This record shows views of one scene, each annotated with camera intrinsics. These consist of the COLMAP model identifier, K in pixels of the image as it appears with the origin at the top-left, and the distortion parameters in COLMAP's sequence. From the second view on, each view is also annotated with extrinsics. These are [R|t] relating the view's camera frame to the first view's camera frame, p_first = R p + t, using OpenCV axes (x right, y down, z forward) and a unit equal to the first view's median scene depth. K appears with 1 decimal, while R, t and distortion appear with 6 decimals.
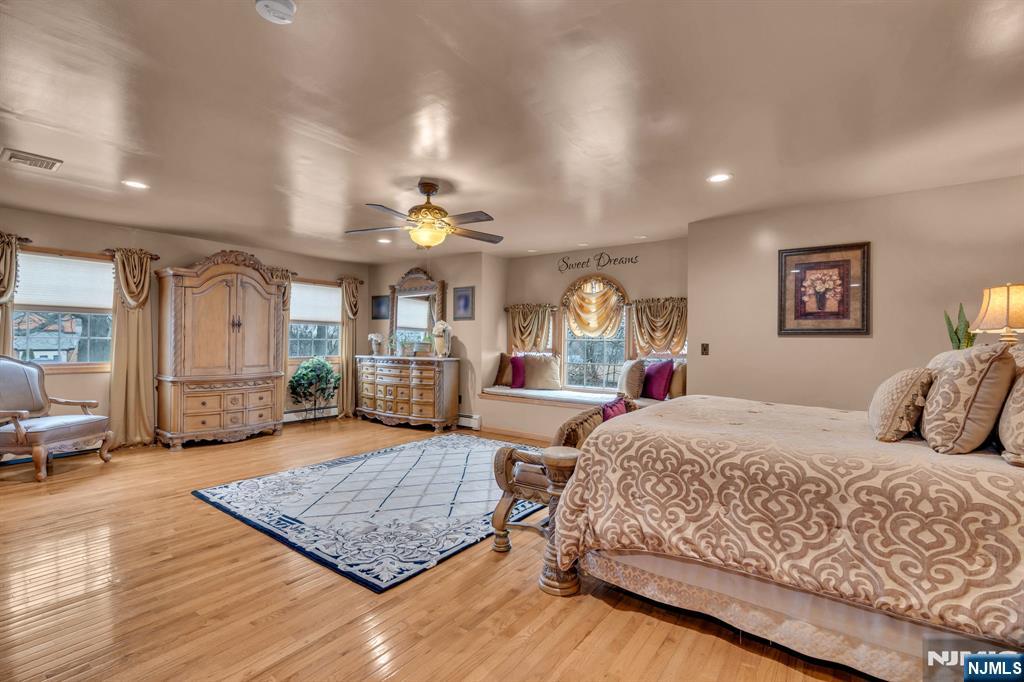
lens RADIAL K [[463.7, 0, 510.0], [0, 463.7, 341.8], [0, 0, 1]] dist [-0.001418, 0.000662]
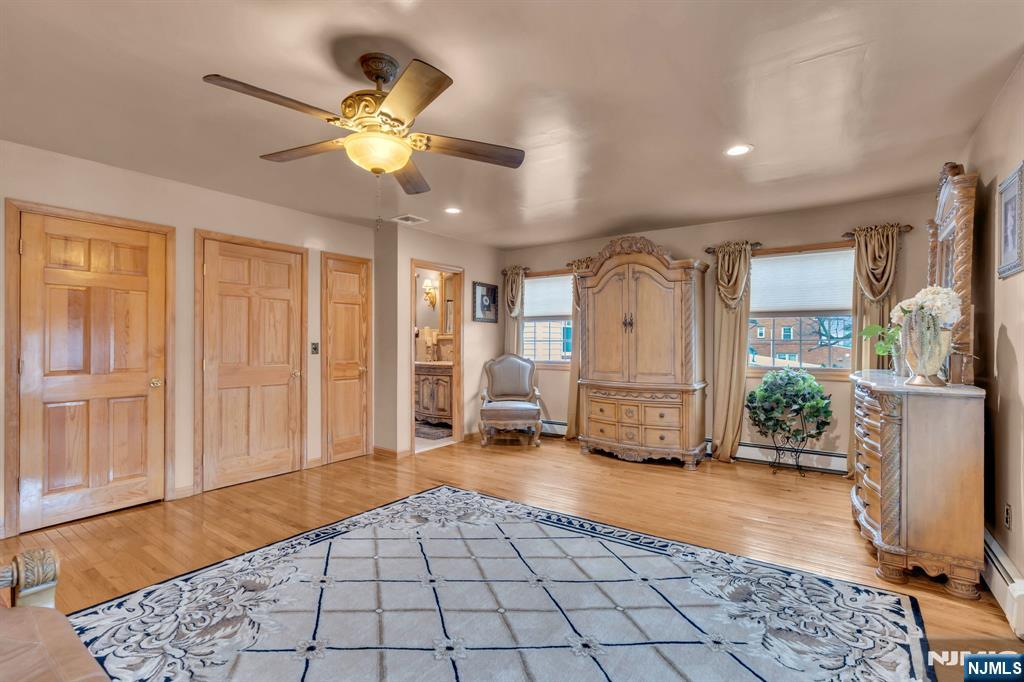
lens RADIAL K [[463.7, 0, 510.1], [0, 463.7, 343.4], [0, 0, 1]] dist [-0.001418, 0.000662]
pose [[0.010865, -0.003507, -0.999935, 0.268174], [-0.000053, 0.999994, -0.003508, 0.002571], [0.999941, 0.000091, 0.010865, 0.806448]]
